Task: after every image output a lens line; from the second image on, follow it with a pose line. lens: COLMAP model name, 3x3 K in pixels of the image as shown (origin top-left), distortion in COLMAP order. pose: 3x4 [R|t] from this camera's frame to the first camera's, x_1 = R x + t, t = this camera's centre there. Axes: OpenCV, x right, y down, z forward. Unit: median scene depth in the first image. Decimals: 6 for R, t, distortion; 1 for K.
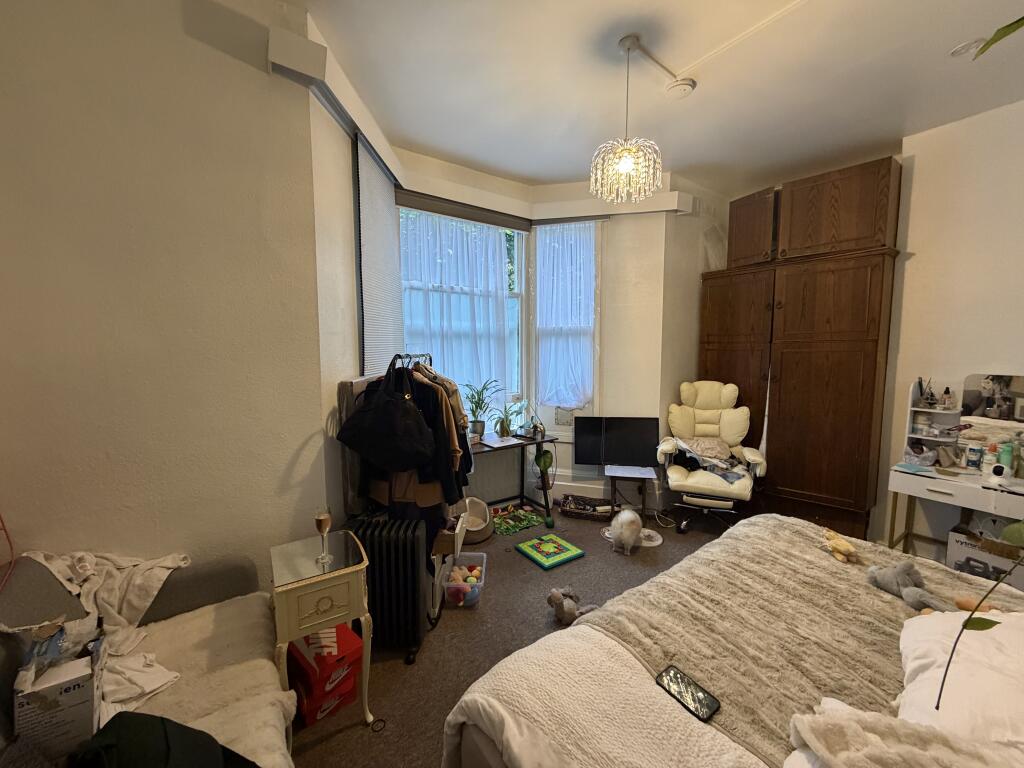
lens RADIAL K [[405.1, 0, 507.2], [0, 405.1, 382.1], [0, 0, 1]] dist [0.000157, 0.000033]
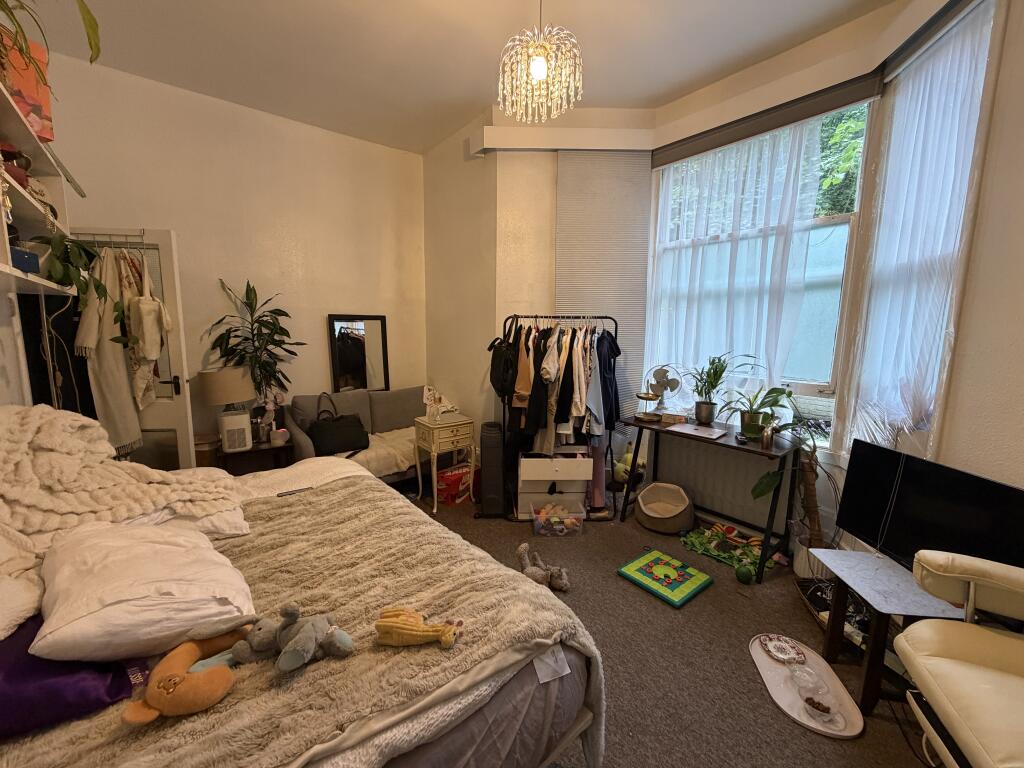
lens RADIAL K [[405.1, 0, 507.2], [0, 405.1, 382.1], [0, 0, 1]] dist [0.000157, 0.000033]
pose [[0.068591, 0.142932, -0.987353, 0.856923], [-0.095611, 0.986070, 0.136104, -0.020489], [0.993053, 0.085066, 0.081302, 0.671465]]
